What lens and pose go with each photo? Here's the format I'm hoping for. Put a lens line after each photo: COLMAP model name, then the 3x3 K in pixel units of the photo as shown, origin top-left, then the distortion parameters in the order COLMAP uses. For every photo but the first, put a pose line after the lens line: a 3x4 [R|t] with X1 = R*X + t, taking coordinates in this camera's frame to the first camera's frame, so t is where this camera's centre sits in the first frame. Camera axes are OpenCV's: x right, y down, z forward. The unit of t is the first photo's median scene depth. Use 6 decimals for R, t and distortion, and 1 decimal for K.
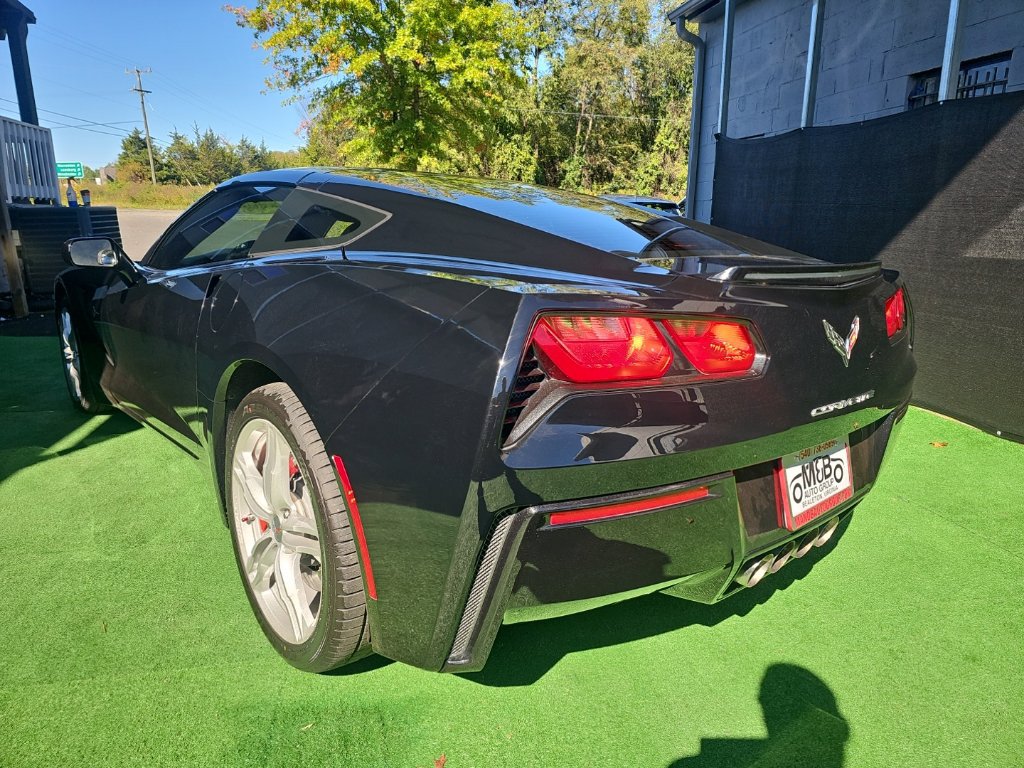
lens RADIAL K [[664.6, 0, 506.8], [0, 664.6, 379.6], [0, 0, 1]] dist [0.063742, -0.055475]
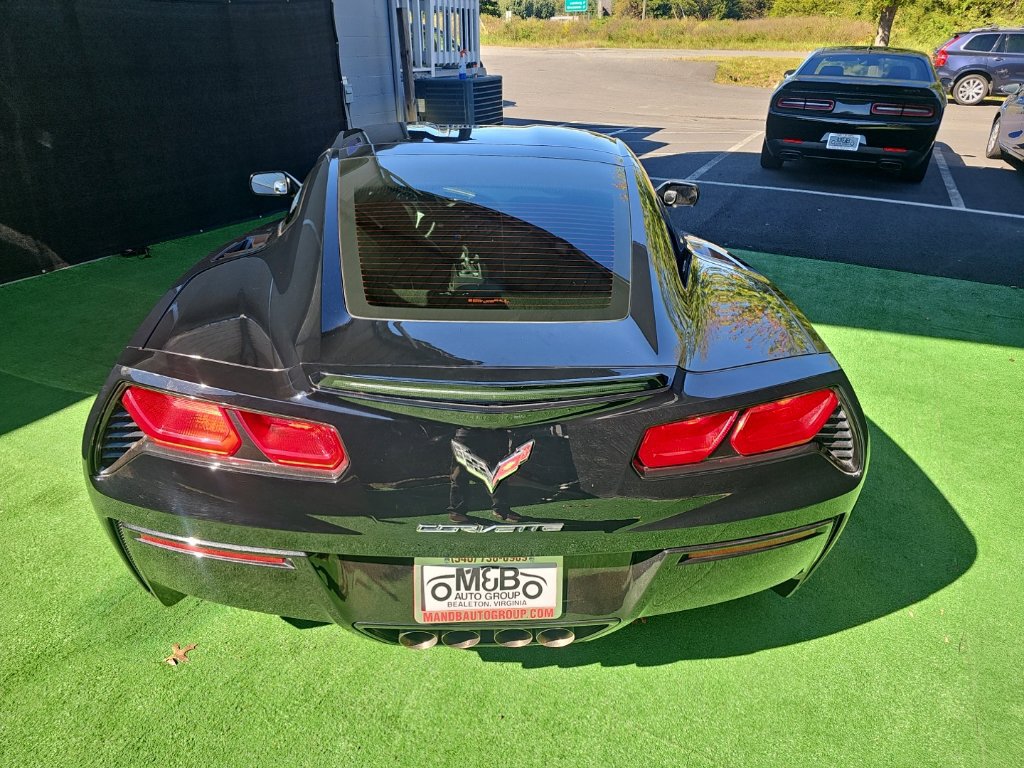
lens RADIAL K [[664.6, 0, 506.8], [0, 664.6, 379.6], [0, 0, 1]] dist [0.063742, -0.055475]
pose [[0.797126, 0.269117, -0.540523, 0.143051], [-0.145591, 0.954436, 0.260490, -0.059453], [0.585997, -0.128948, 0.799987, 0.046857]]
